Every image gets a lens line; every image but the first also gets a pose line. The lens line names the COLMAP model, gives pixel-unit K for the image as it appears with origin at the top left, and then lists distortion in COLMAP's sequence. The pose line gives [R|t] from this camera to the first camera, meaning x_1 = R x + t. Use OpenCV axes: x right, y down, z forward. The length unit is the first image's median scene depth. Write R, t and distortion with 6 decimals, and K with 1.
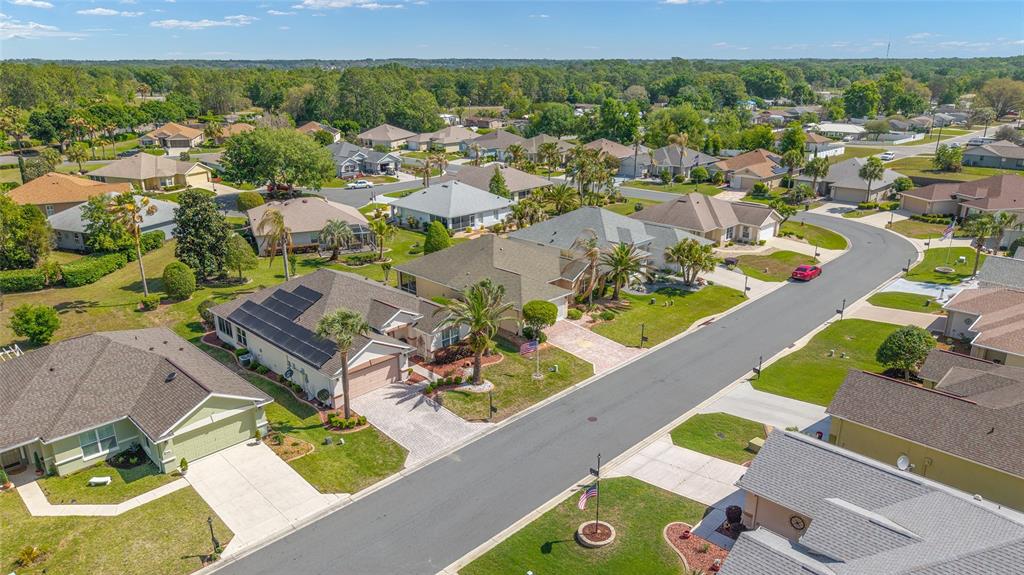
lens RADIAL K [[689.0, 0, 512.0], [0, 689.0, 287.5], [0, 0, 1]] dist [0.049079, -0.071478]
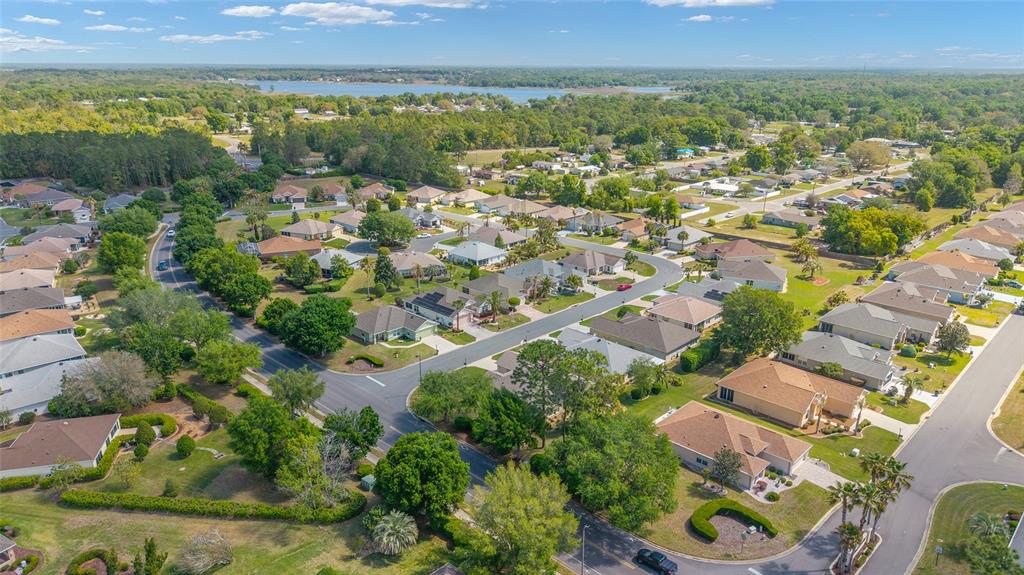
lens RADIAL K [[689.0, 0, 512.0], [0, 689.0, 287.5], [0, 0, 1]] dist [0.049079, -0.071478]
pose [[0.999980, 0.004396, 0.004609, 0.012877], [-0.004380, 0.999984, -0.003586, -0.010276], [-0.004625, 0.003566, 0.999983, -1.601886]]
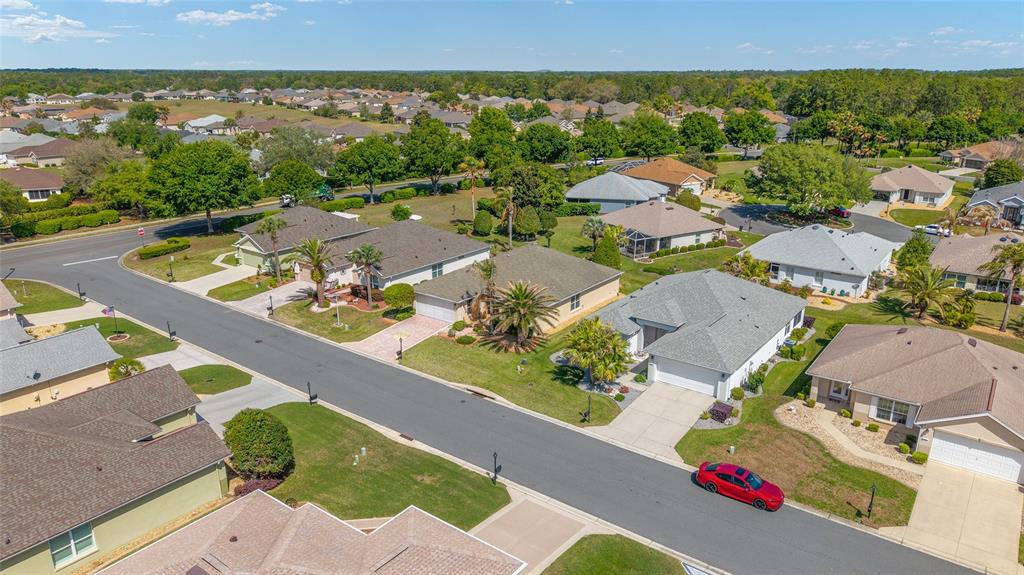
lens RADIAL K [[689.0, 0, 512.0], [0, 689.0, 287.5], [0, 0, 1]] dist [0.049079, -0.071478]
pose [[0.130953, 0.299193, -0.945164, 0.935337], [-0.311246, 0.917578, 0.247337, -0.257304], [0.941264, 0.261789, 0.213282, 0.756028]]
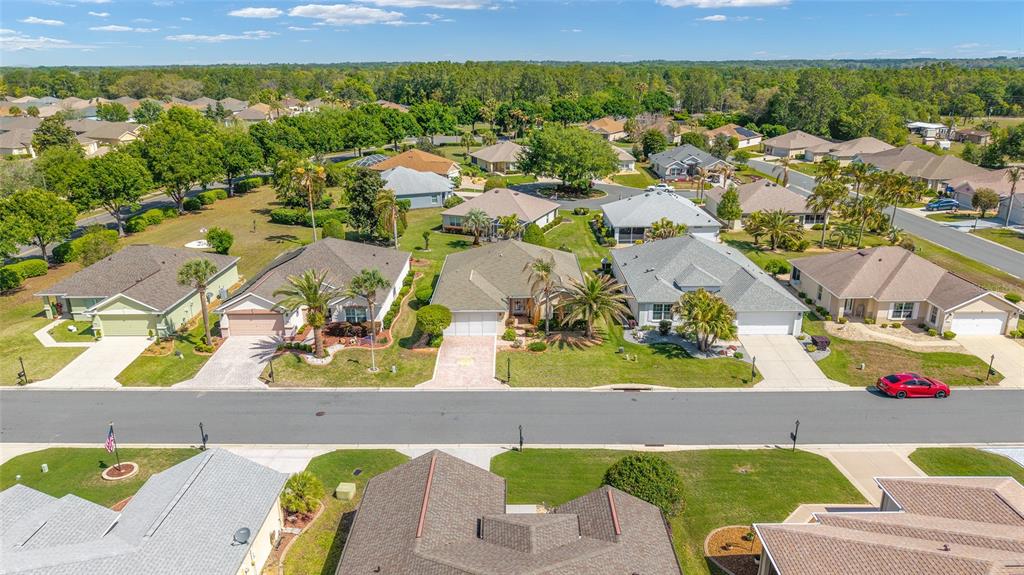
lens RADIAL K [[689.0, 0, 512.0], [0, 689.0, 287.5], [0, 0, 1]] dist [0.049079, -0.071478]
pose [[0.698761, 0.219308, -0.680909, 0.643666], [-0.219509, 0.971662, 0.087691, -0.095615], [0.680845, 0.088190, 0.727099, 0.282171]]
